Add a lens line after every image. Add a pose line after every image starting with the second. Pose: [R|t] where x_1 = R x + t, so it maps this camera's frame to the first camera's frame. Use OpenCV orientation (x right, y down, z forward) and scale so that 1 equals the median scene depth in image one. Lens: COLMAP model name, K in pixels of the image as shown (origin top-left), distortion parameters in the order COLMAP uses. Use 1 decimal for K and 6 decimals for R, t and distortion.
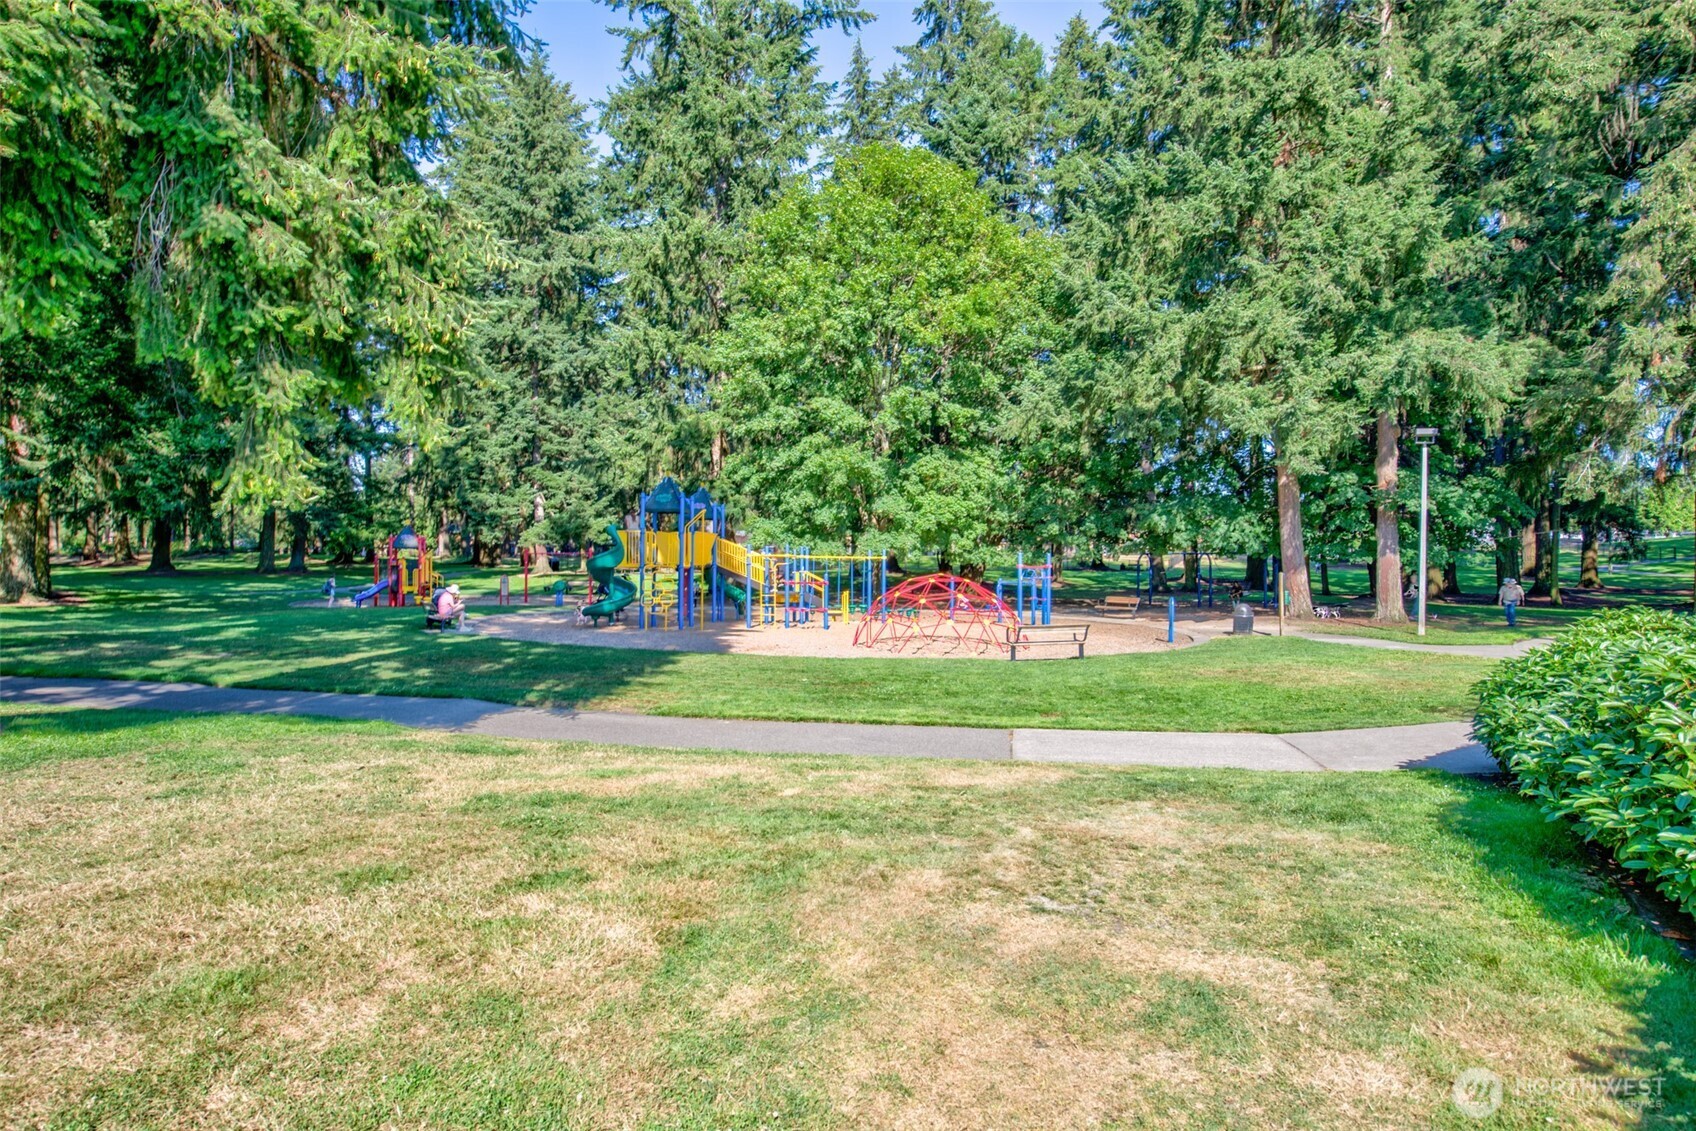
lens RADIAL K [[1027.2, 0, 848.7], [0, 1027.2, 568.6], [0, 0, 1]] dist [0.000046, -0.000317]
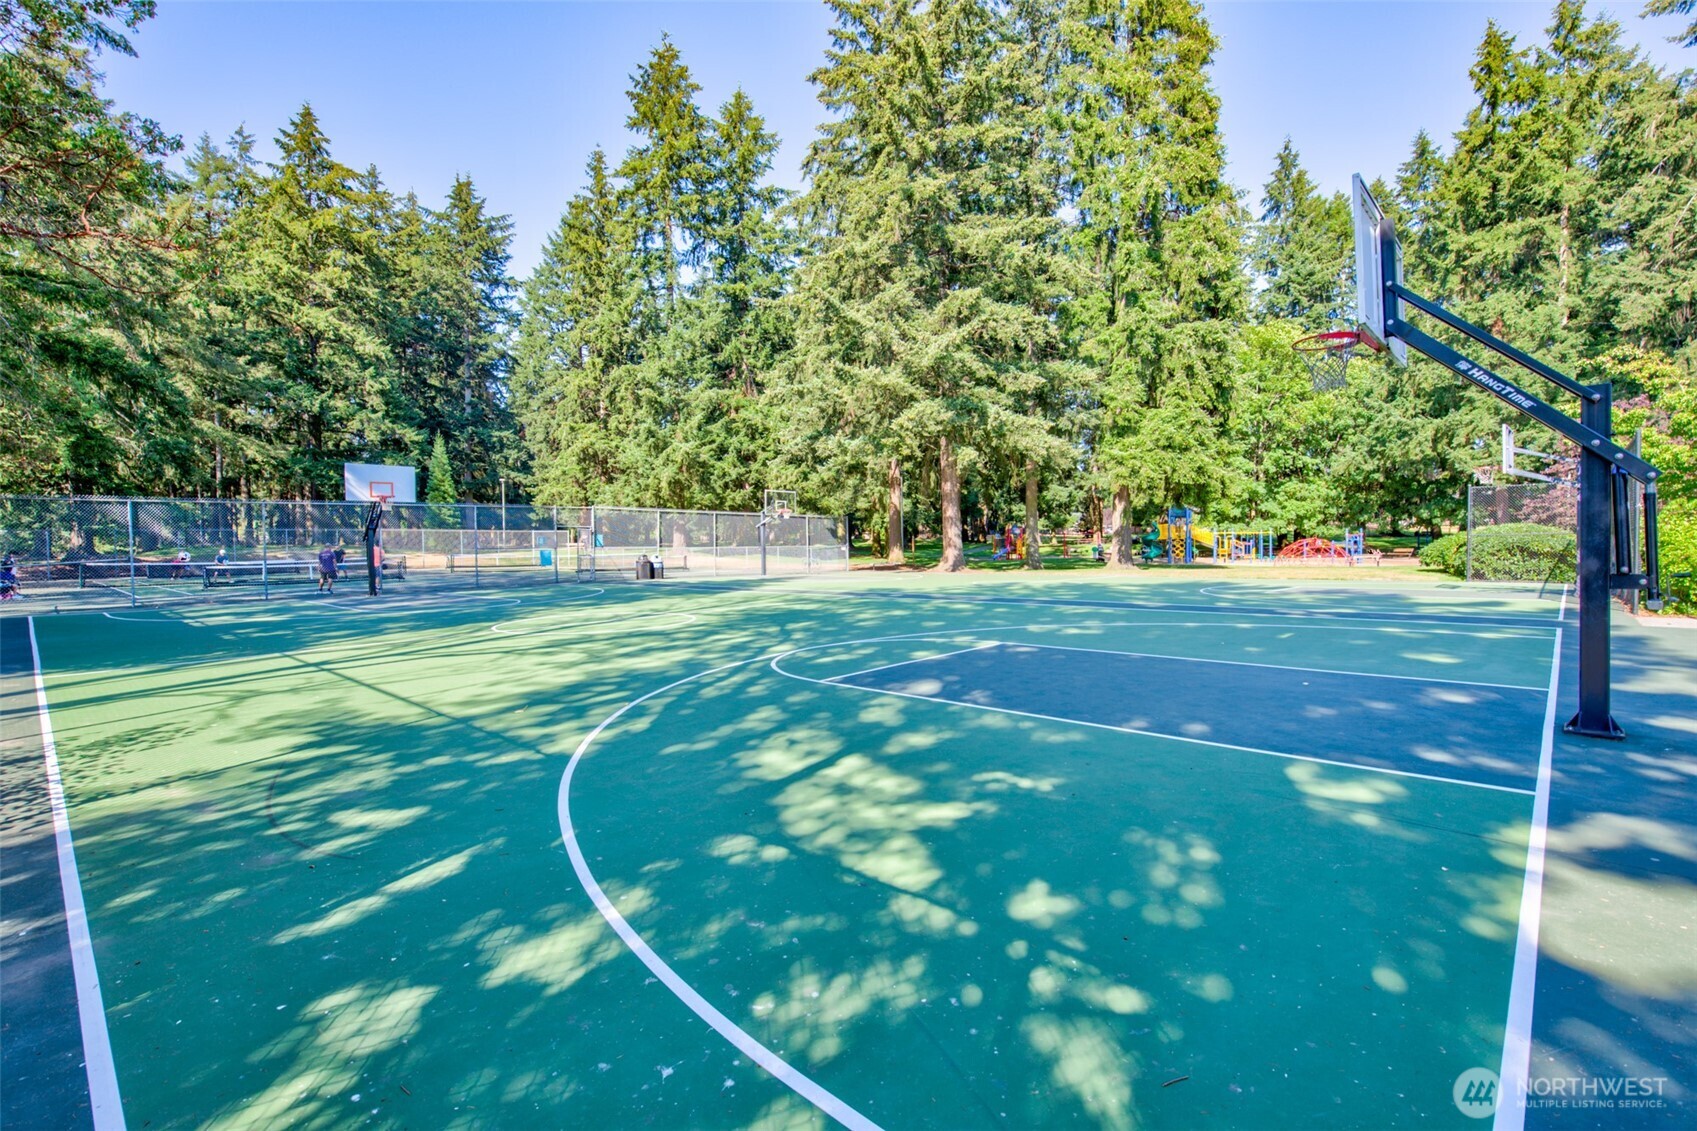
lens RADIAL K [[771.0, 0, 846.5], [0, 771.0, 565.7], [0, 0, 1]] dist [0.000437, 0.000132]
pose [[0.926172, -0.007266, -0.377032, -0.173436], [0.018695, 0.999470, 0.026663, -0.001193], [0.376638, -0.031743, 0.925816, -0.804591]]
